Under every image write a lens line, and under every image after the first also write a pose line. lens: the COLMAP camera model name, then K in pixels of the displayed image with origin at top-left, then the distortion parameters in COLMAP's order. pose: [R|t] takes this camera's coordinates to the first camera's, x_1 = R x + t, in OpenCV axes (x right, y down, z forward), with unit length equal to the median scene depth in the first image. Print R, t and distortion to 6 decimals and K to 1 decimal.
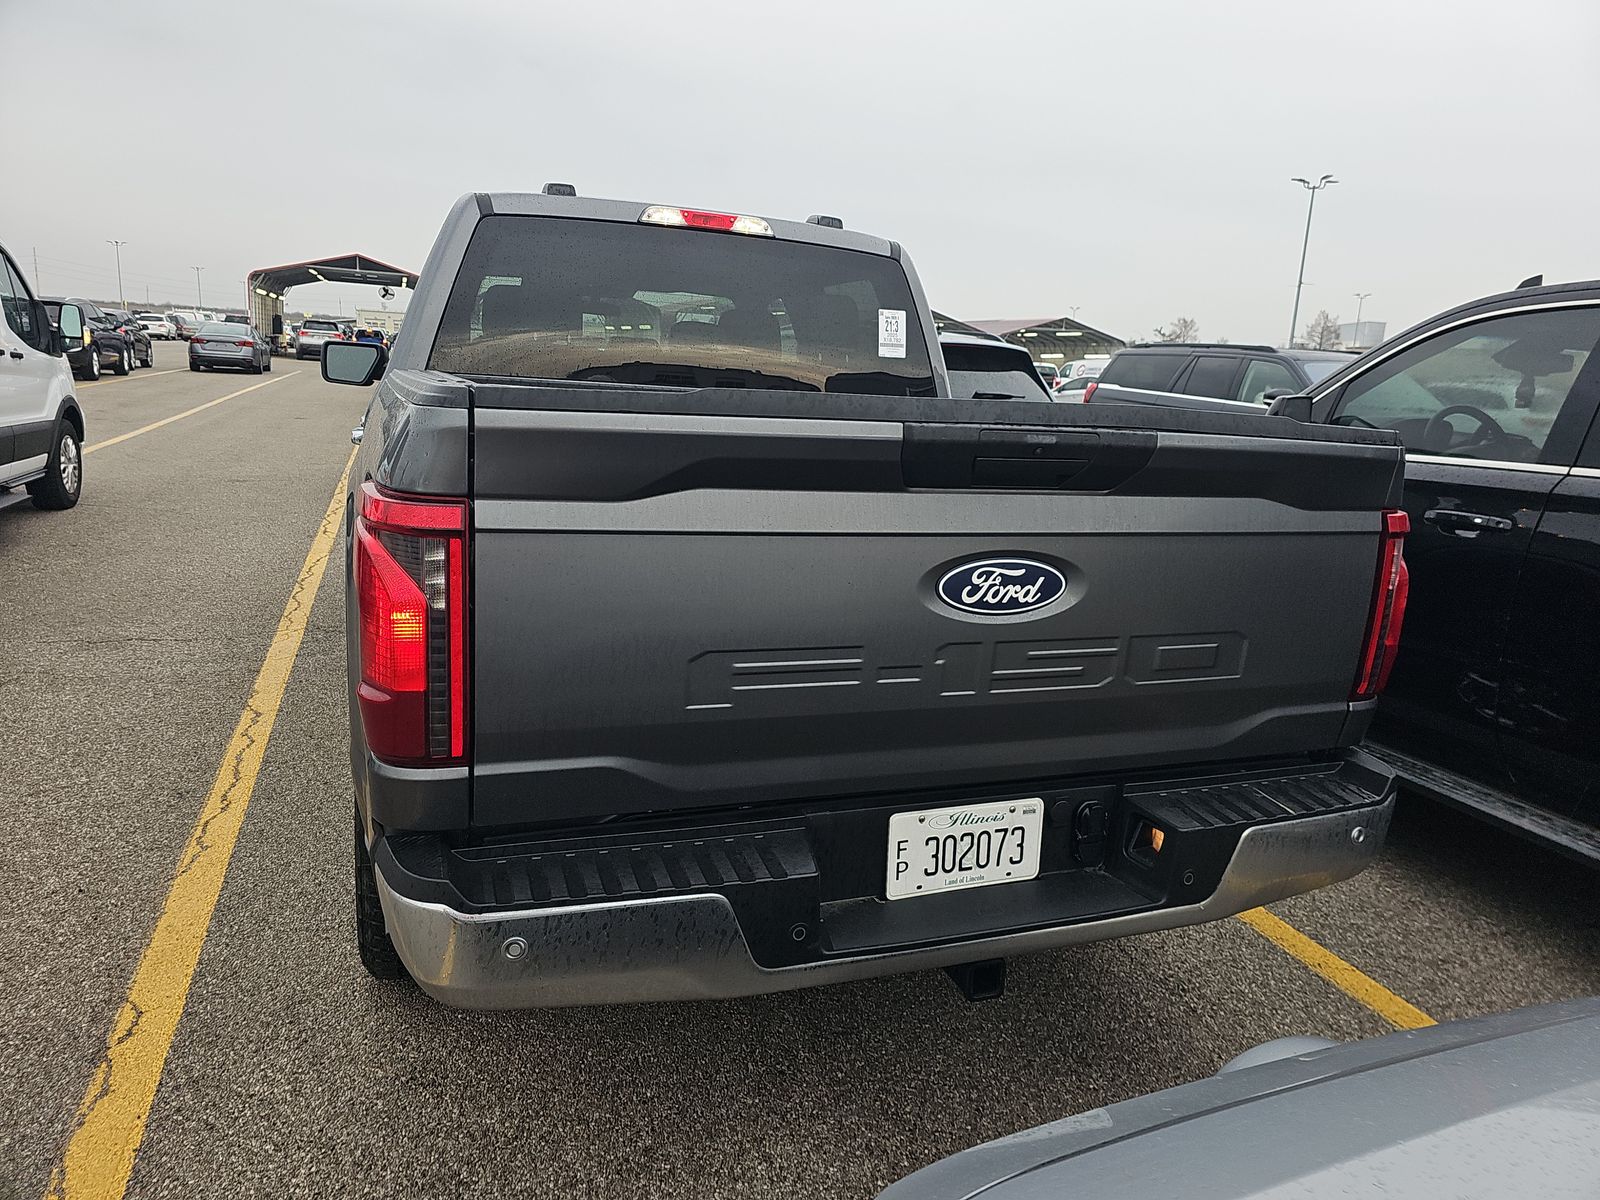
lens RADIAL K [[1044.0, 0, 816.1], [0, 1044.0, 607.1], [0, 0, 1]] dist [0.044419, -0.038626]
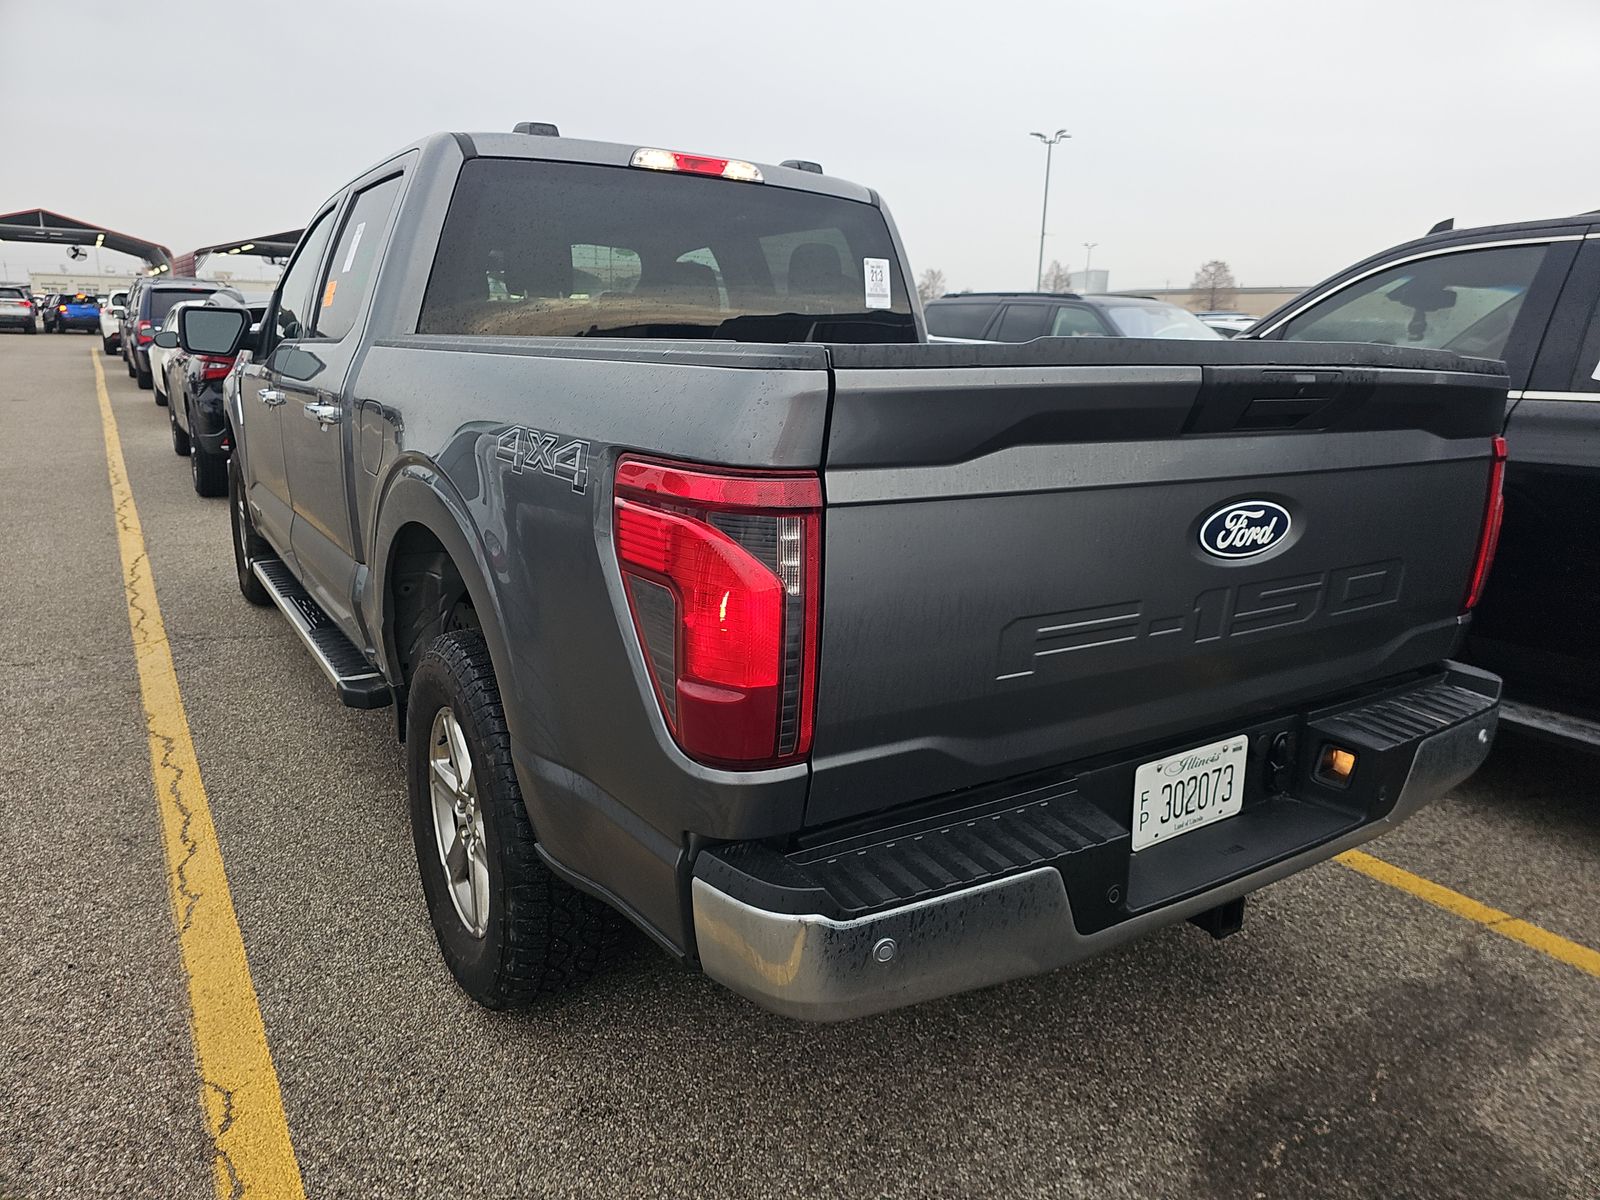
lens RADIAL K [[1044.0, 0, 813.6], [0, 1044.0, 608.8], [0, 0, 1]] dist [0.044419, -0.038626]
pose [[0.975775, -0.082729, 0.202532, -0.390420], [0.074310, 0.996039, 0.048839, -0.021303], [-0.205770, -0.032605, 0.978057, 0.086633]]
